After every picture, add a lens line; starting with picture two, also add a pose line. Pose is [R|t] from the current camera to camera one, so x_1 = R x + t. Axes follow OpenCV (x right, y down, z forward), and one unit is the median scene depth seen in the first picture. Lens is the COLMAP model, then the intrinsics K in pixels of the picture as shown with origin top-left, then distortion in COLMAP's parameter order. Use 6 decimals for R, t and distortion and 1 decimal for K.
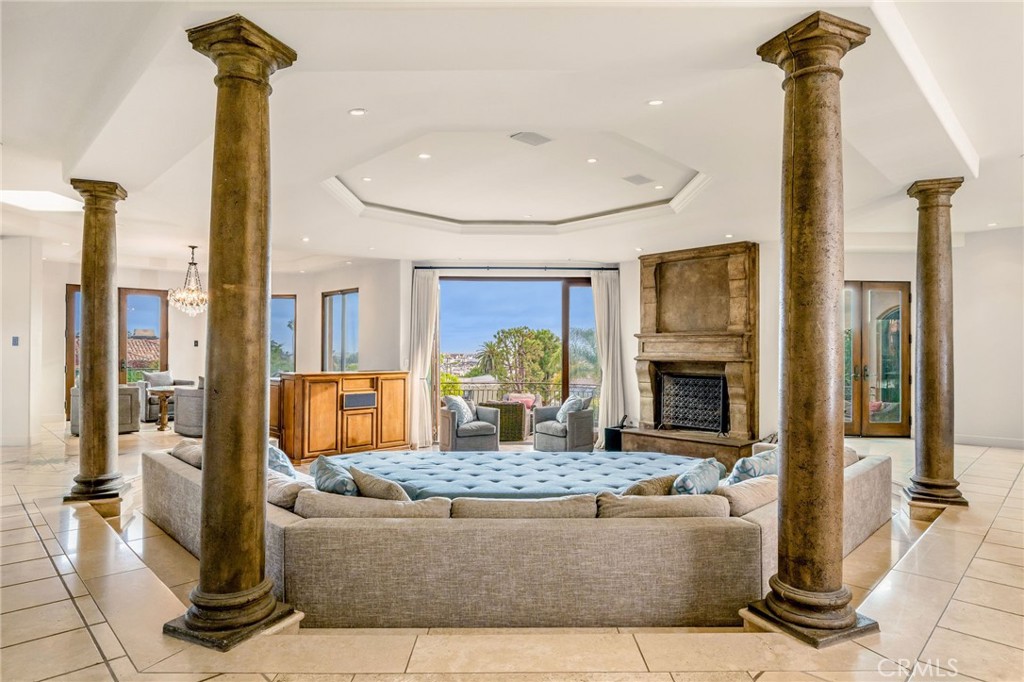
lens RADIAL K [[578.9, 0, 511.6], [0, 578.9, 344.1], [0, 0, 1]] dist [0.004265, -0.000353]
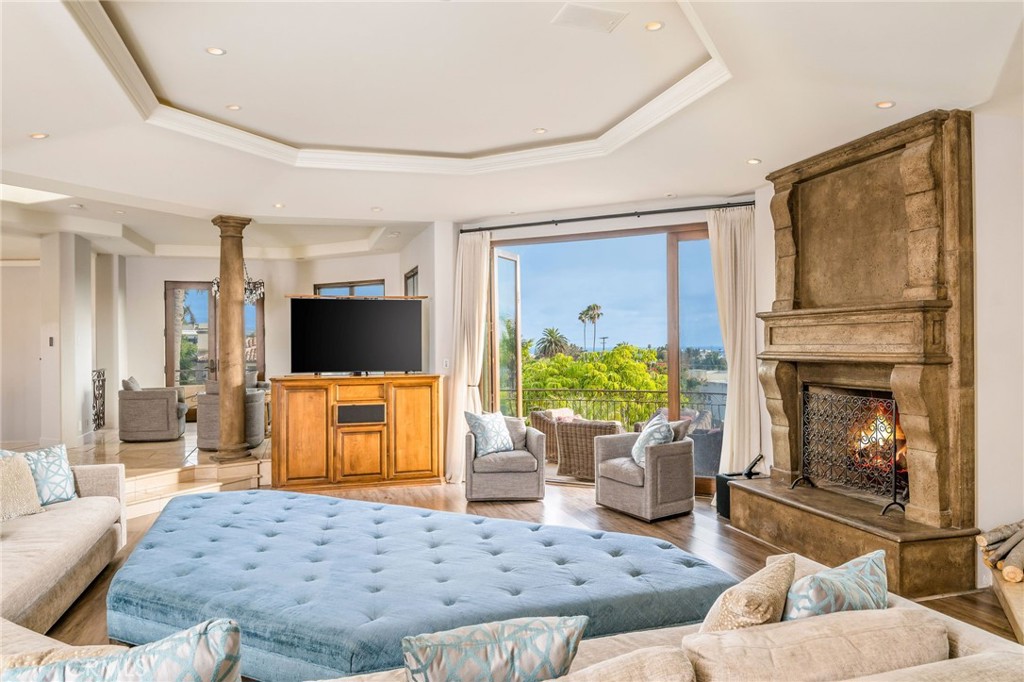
lens RADIAL K [[688.4, 0, 512.7], [0, 688.4, 340.6], [0, 0, 1]] dist [-0.000342, 0.002967]
pose [[0.884970, -0.014539, -0.465421, 0.320674], [0.016029, 0.999871, -0.000757, 0.006313], [0.465372, -0.006790, 0.885089, 0.299196]]
